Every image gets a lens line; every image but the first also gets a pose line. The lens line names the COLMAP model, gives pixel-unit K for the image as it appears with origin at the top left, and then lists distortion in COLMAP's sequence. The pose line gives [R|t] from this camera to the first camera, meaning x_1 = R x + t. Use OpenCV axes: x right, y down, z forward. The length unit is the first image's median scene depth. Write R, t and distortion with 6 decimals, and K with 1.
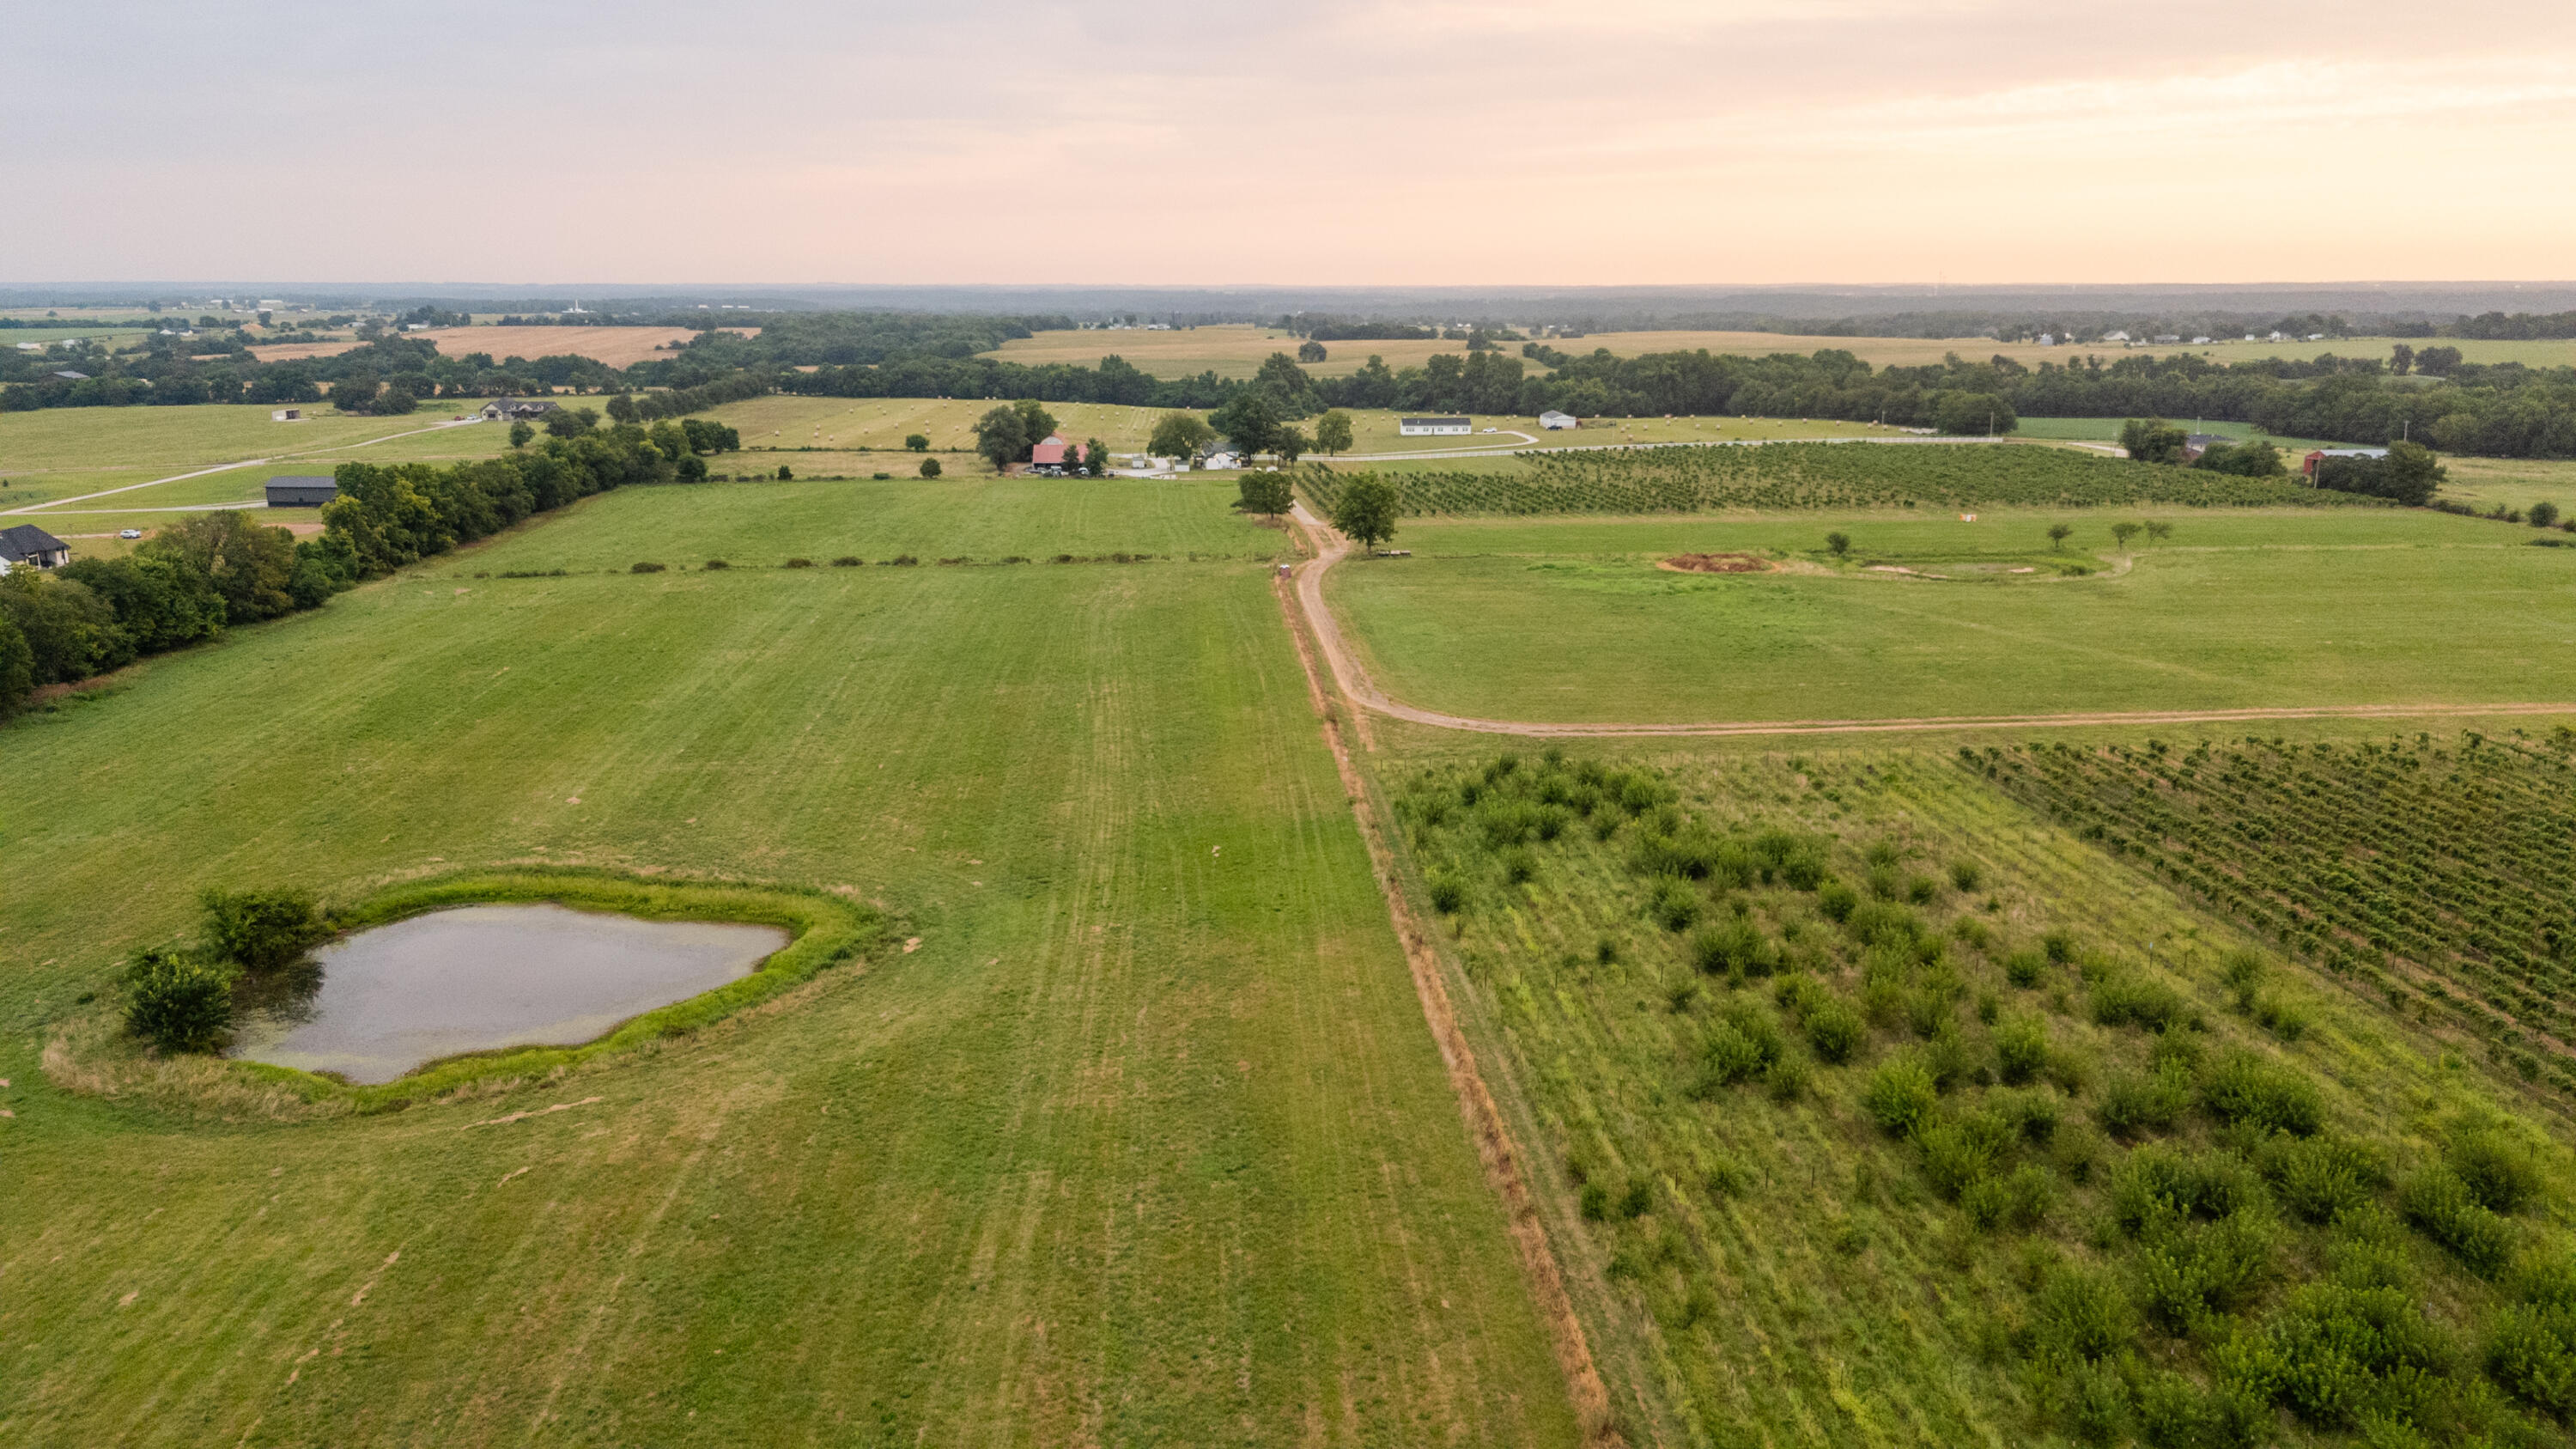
lens RADIAL K [[1899.9, 0, 1292.4], [0, 1899.9, 735.2], [0, 0, 1]] dist [0.079551, -0.079279]
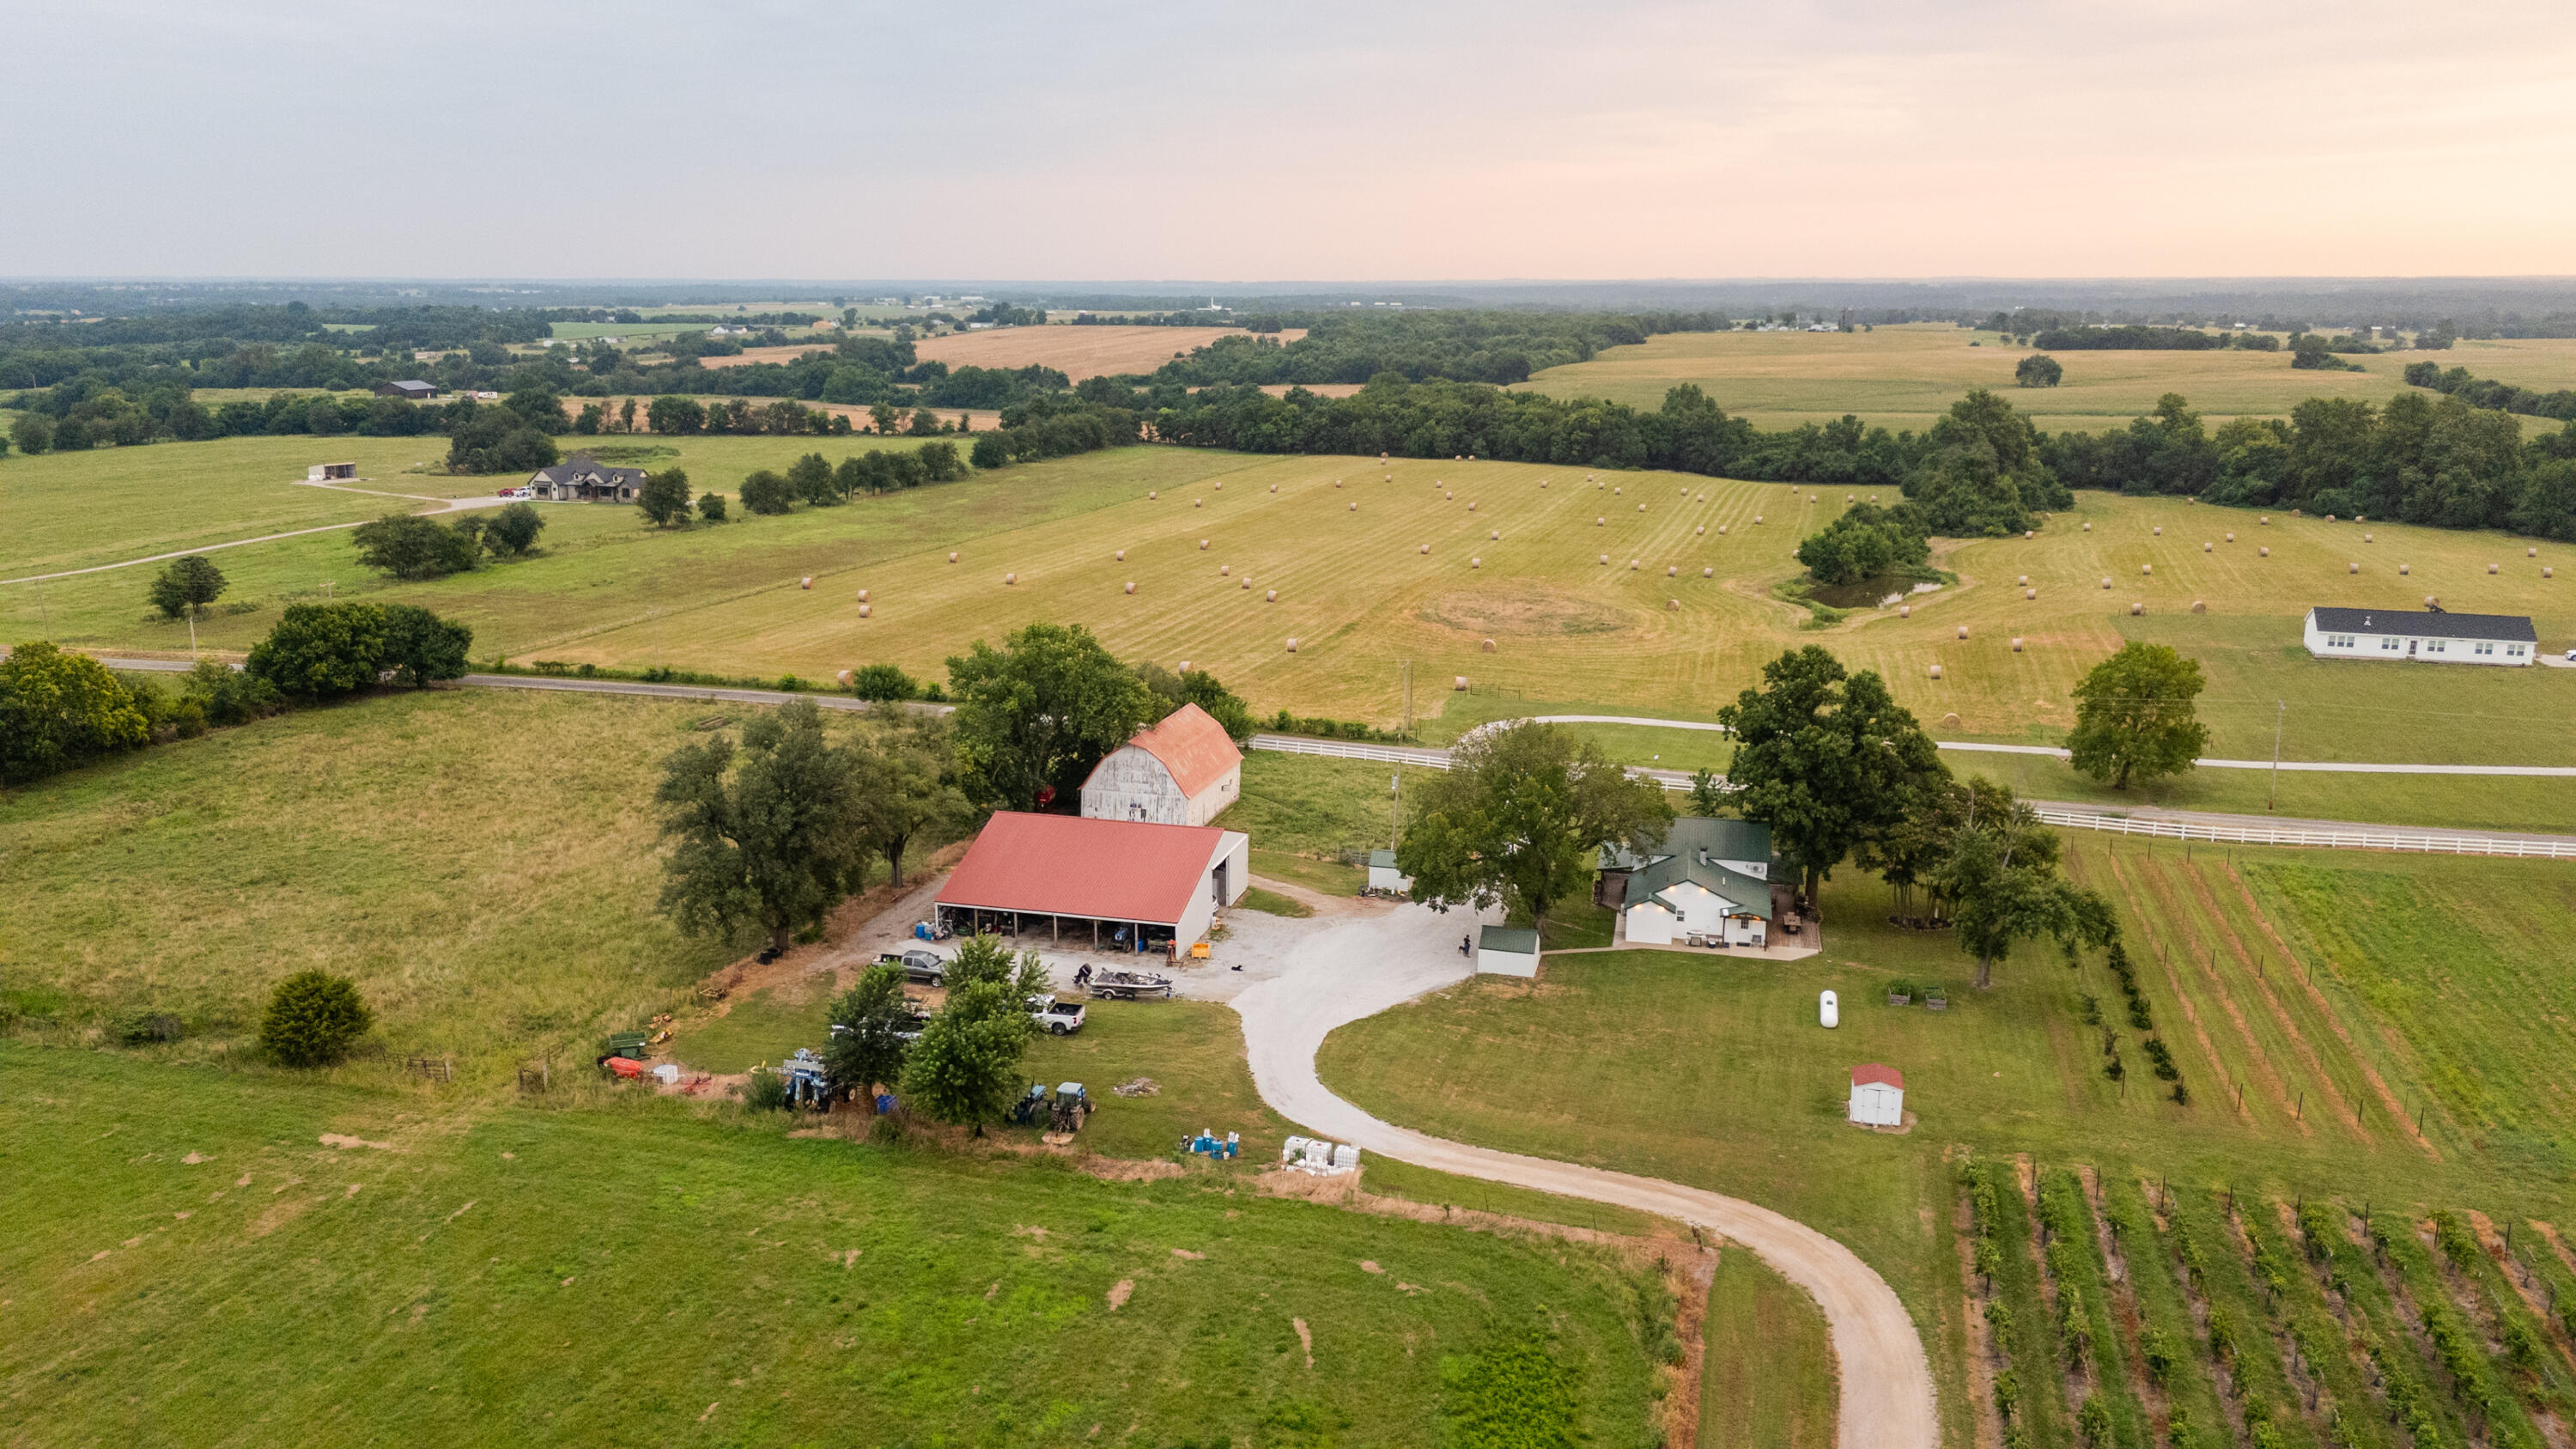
lens RADIAL K [[1899.9, 0, 1272.8], [0, 1899.9, 729.7], [0, 0, 1]] dist [0.079551, -0.079279]
pose [[0.936981, 0.082004, -0.339621, -0.004367], [-0.081988, 0.996529, 0.014422, -0.169795], [0.339624, 0.014332, 0.940452, 0.743227]]
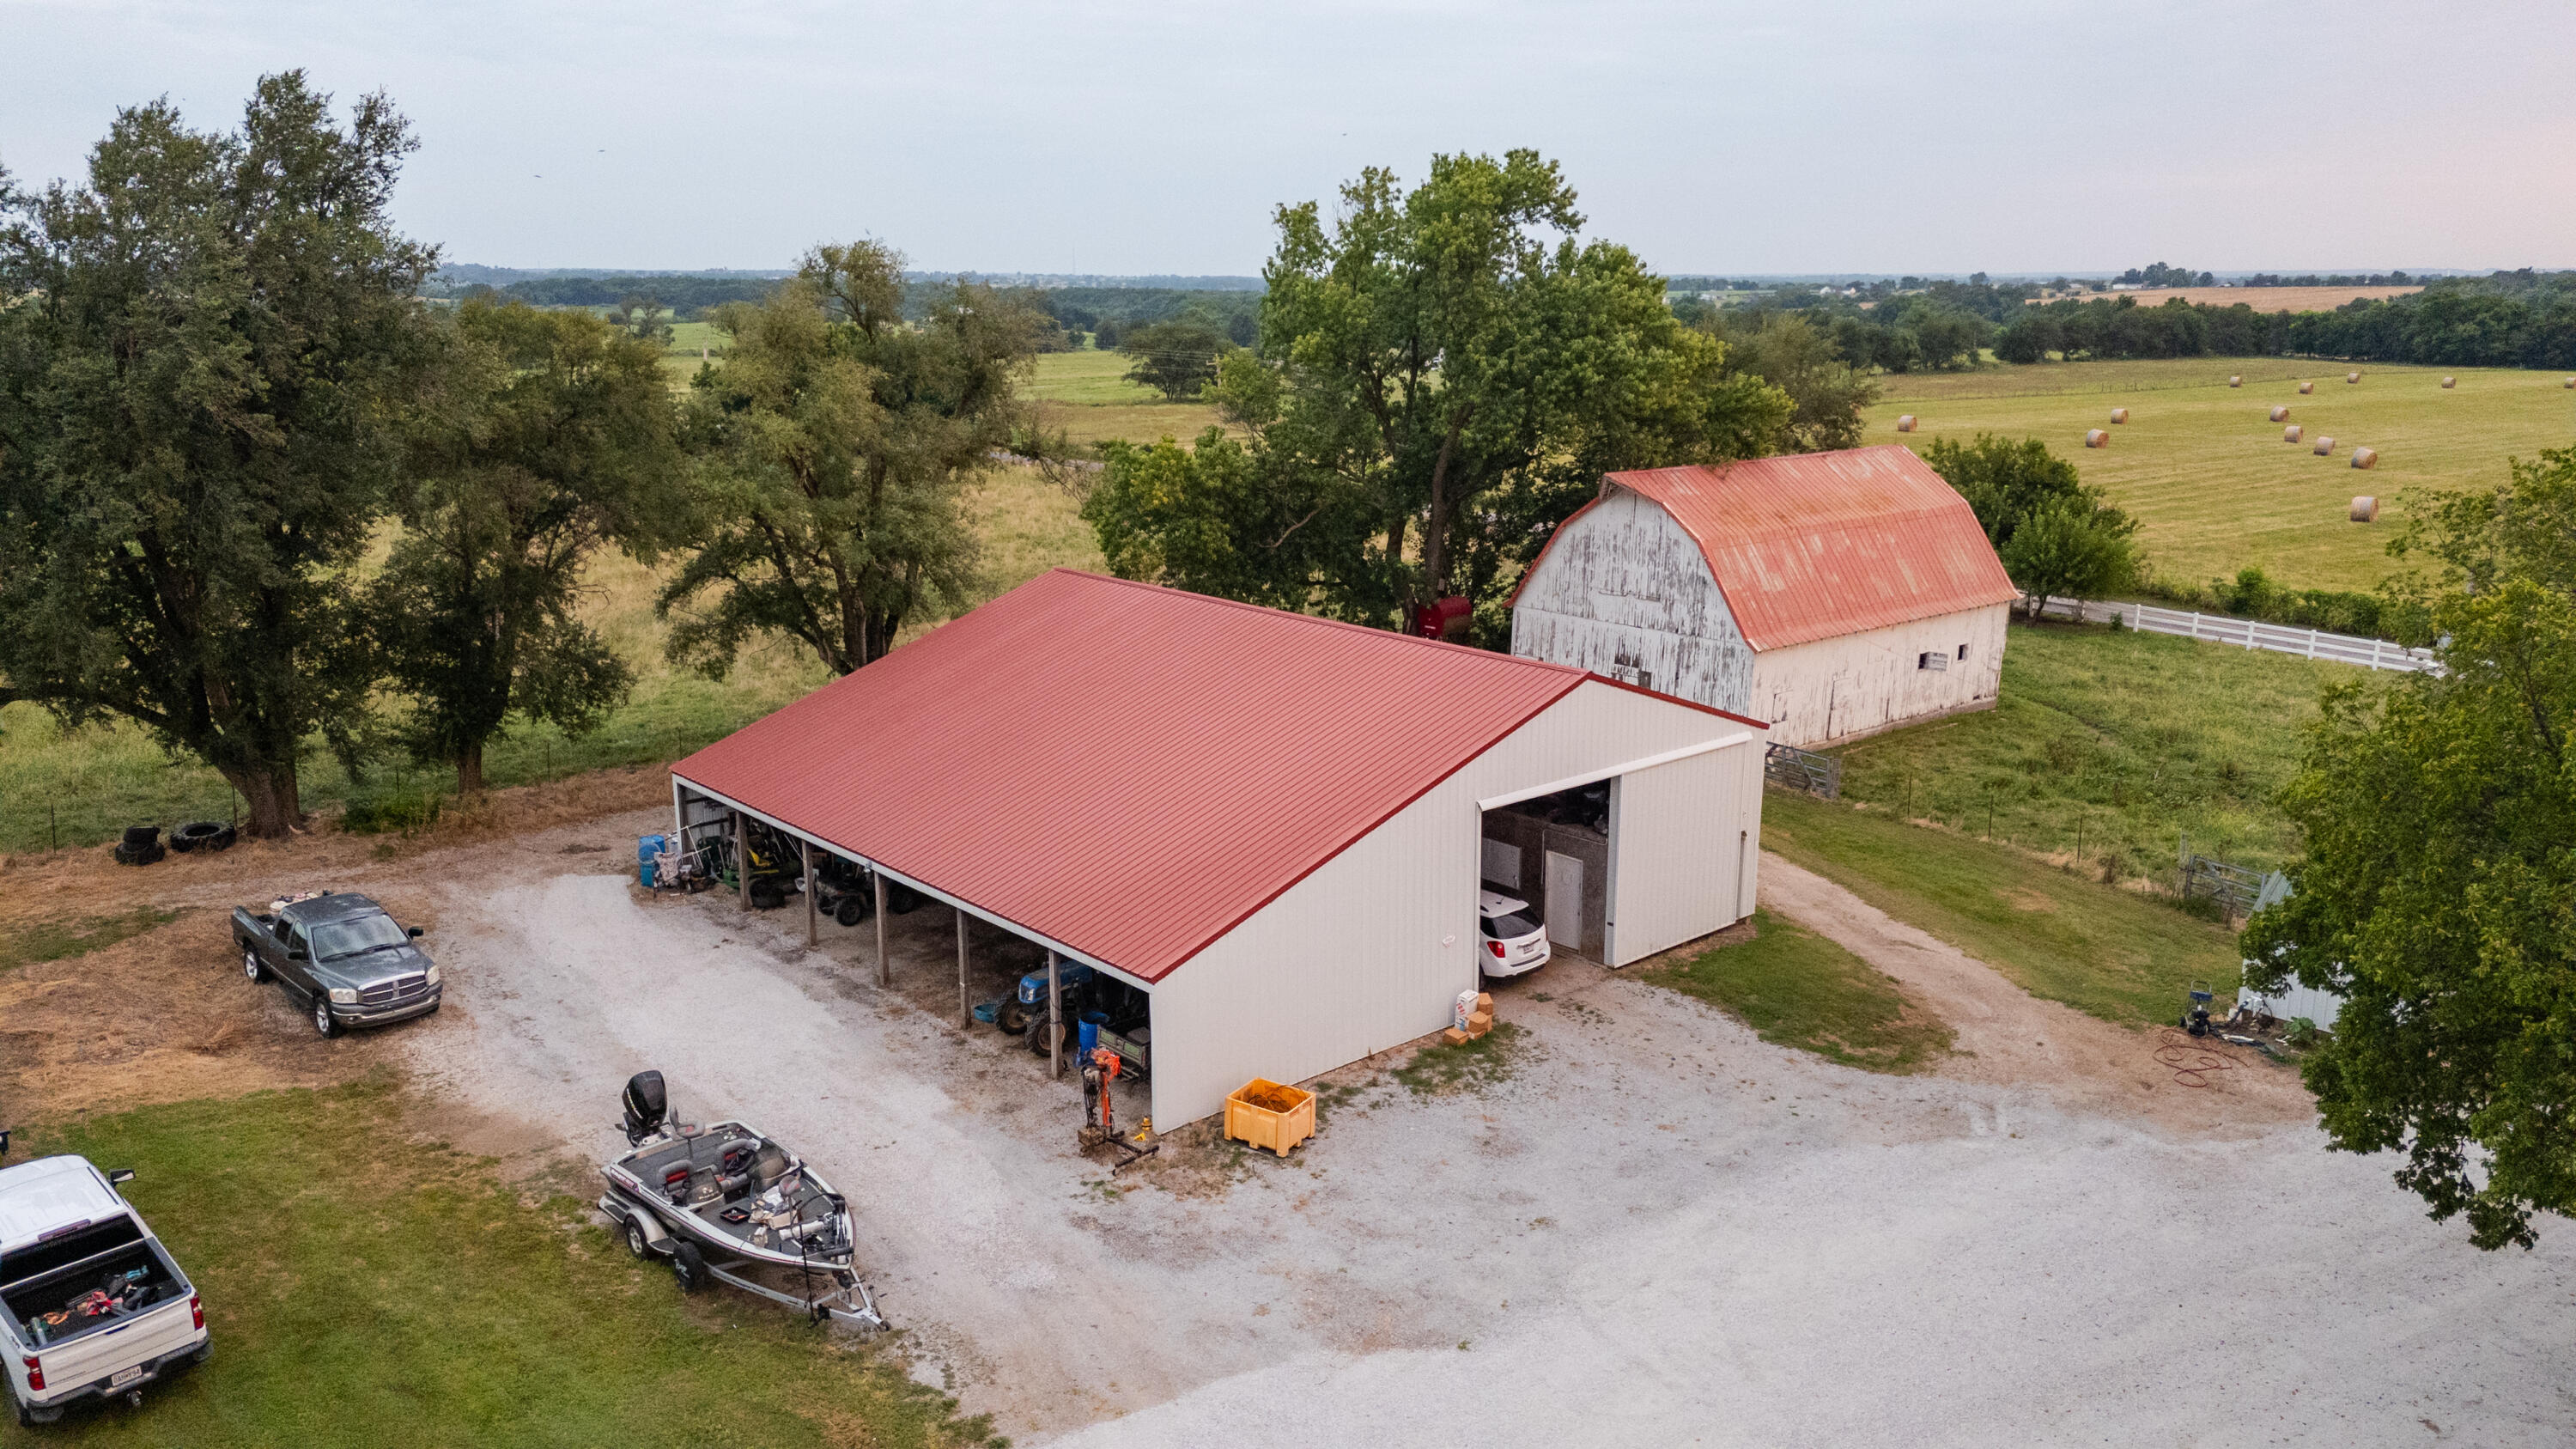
lens RADIAL K [[1899.9, 0, 1292.0], [0, 1899.9, 743.8], [0, 0, 1]] dist [0.079551, -0.079279]
pose [[0.607092, 0.195214, -0.770279, -0.082027], [-0.188528, 0.977062, 0.099033, -0.143671], [0.771943, 0.085097, 0.629970, 1.063077]]
